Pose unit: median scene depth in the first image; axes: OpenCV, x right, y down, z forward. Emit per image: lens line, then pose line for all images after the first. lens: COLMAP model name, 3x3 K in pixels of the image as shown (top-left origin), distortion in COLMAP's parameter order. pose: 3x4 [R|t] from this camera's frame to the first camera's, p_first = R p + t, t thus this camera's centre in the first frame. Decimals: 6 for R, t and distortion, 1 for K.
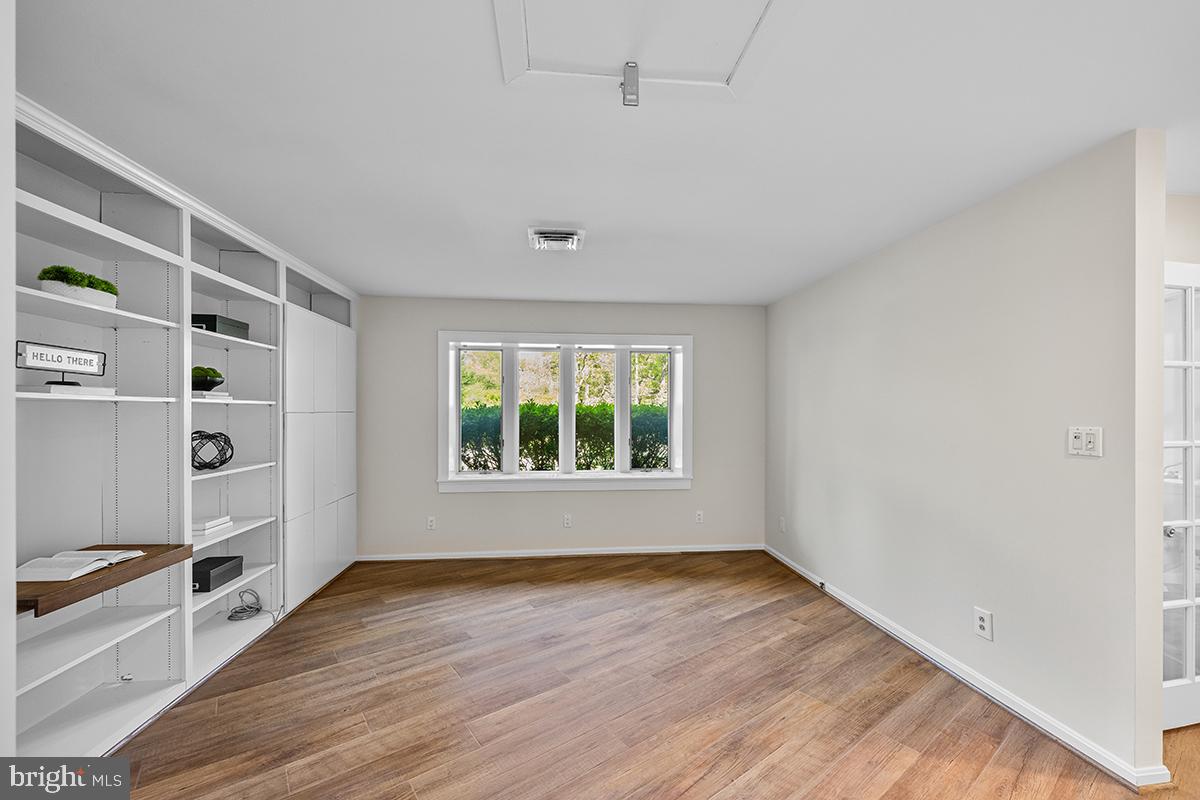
lens RADIAL K [[479.2, 0, 599.1], [0, 479.2, 410.8], [0, 0, 1]] dist [0.000472, 0.000004]
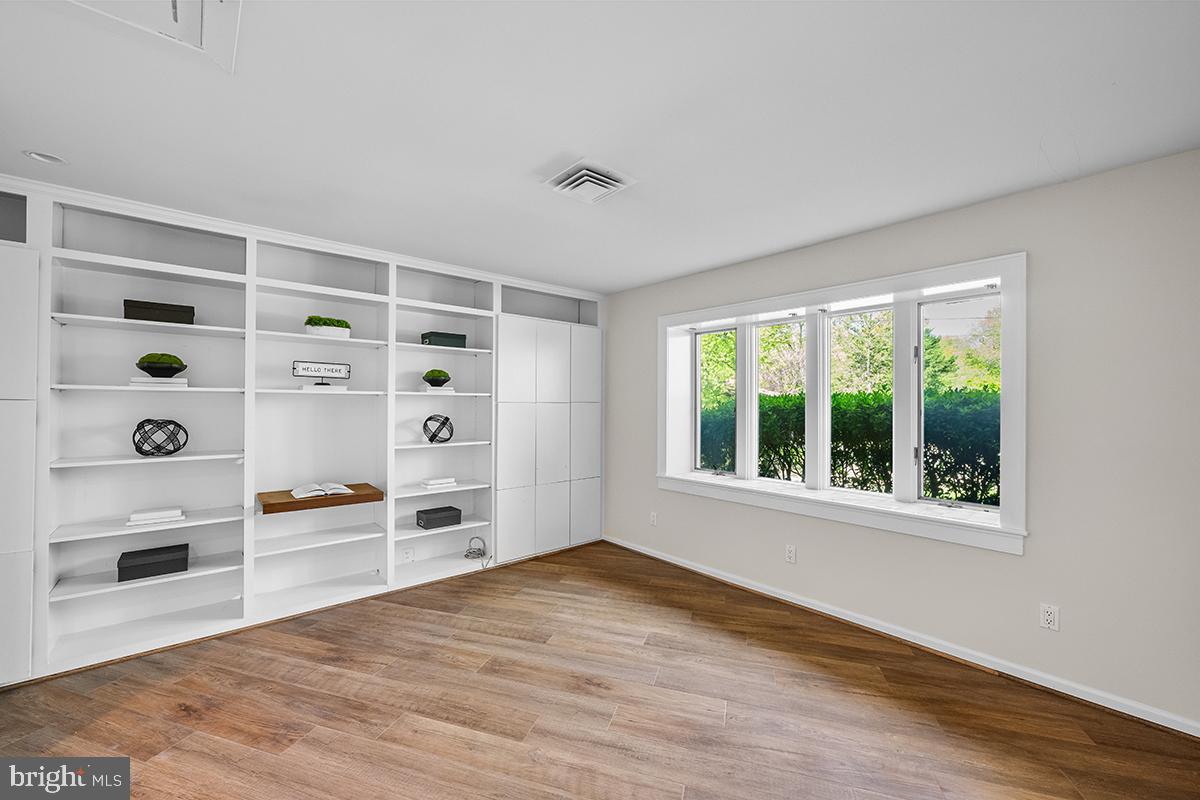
lens RADIAL K [[474.0, 0, 596.0], [0, 474.0, 401.8], [0, 0, 1]] dist [0.000096, -0.000085]
pose [[0.573611, -0.002957, -0.819122, 0.519610], [-0.002233, 0.999984, -0.005174, 0.008019], [0.819124, 0.004797, 0.573596, 0.520107]]
